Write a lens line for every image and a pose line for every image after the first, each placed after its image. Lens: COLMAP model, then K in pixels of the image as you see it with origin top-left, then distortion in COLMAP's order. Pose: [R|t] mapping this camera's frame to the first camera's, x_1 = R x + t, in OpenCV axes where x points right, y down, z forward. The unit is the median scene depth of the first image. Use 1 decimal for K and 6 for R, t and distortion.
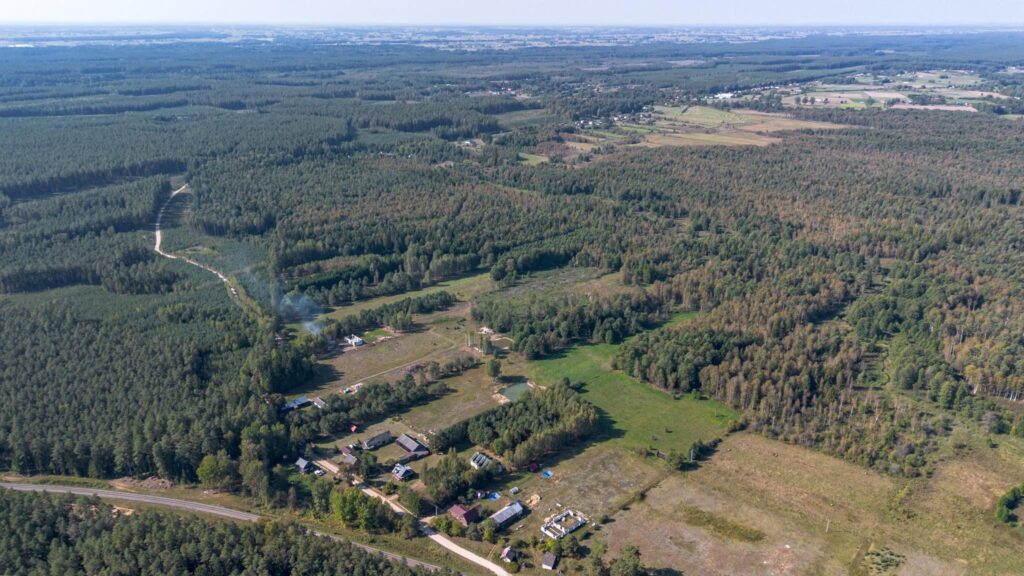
lens RADIAL K [[738.0, 0, 512.8], [0, 738.0, 285.3], [0, 0, 1]] dist [0.061348, -0.065052]
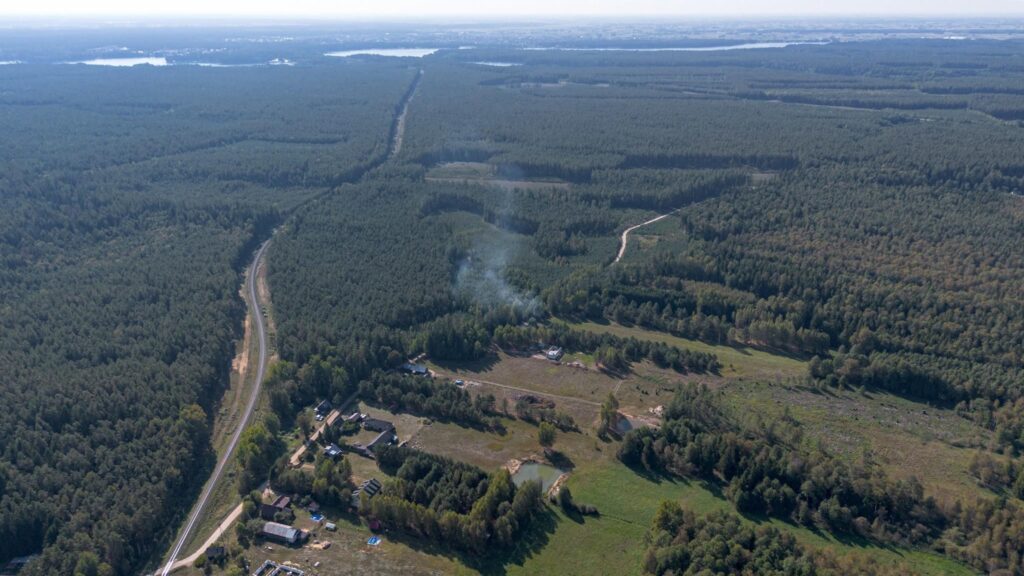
lens RADIAL K [[738.0, 0, 509.9], [0, 738.0, 295.7], [0, 0, 1]] dist [0.061348, -0.065052]
pose [[0.432420, 0.321117, -0.842554, 0.446380], [-0.302885, 0.931868, 0.199709, -0.138497], [0.849279, 0.168839, 0.500219, 0.382511]]
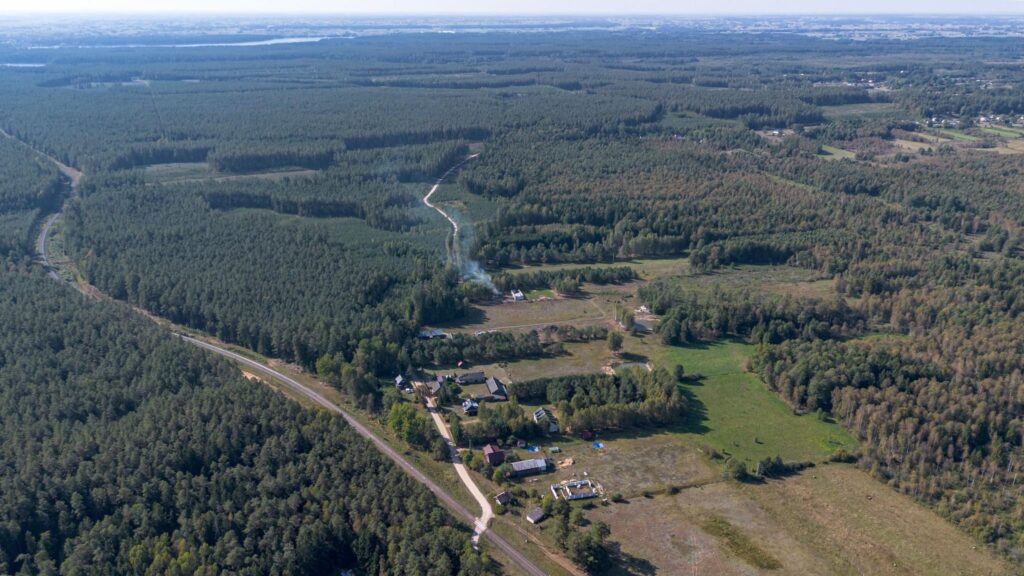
lens RADIAL K [[738.0, 0, 515.2], [0, 738.0, 289.4], [0, 0, 1]] dist [0.061348, -0.065052]
pose [[0.883008, 0.165641, -0.439158, 0.205972], [-0.158233, 0.985940, 0.053718, 0.008166], [0.441881, 0.022056, 0.896803, 0.035399]]
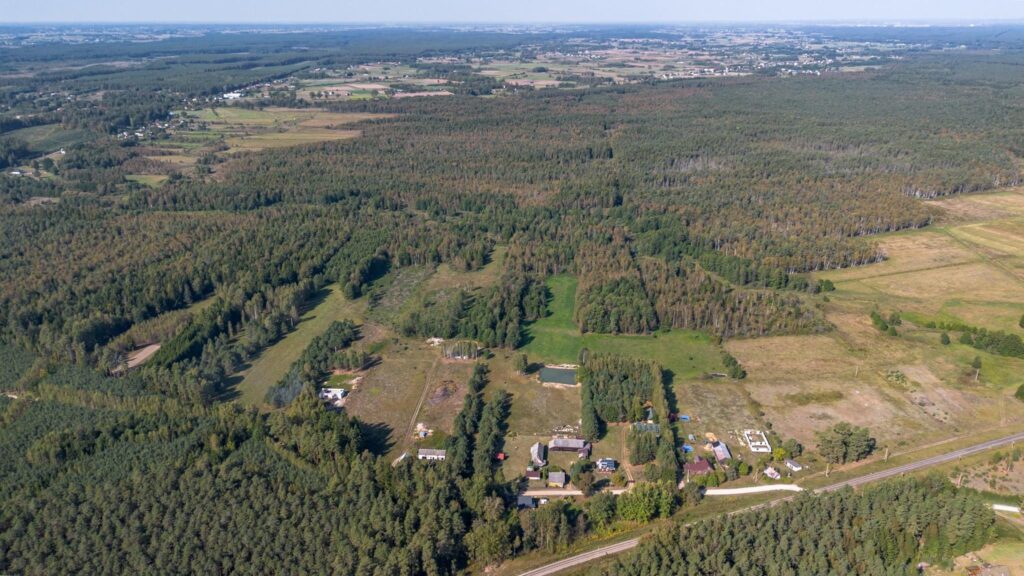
lens RADIAL K [[738.0, 0, 515.8], [0, 738.0, 291.2], [0, 0, 1]] dist [0.061348, -0.065052]
pose [[0.725459, -0.240789, 0.644772, -0.483335], [0.234770, 0.967194, 0.097047, -0.059503], [-0.646987, 0.080969, 0.758189, 0.175365]]
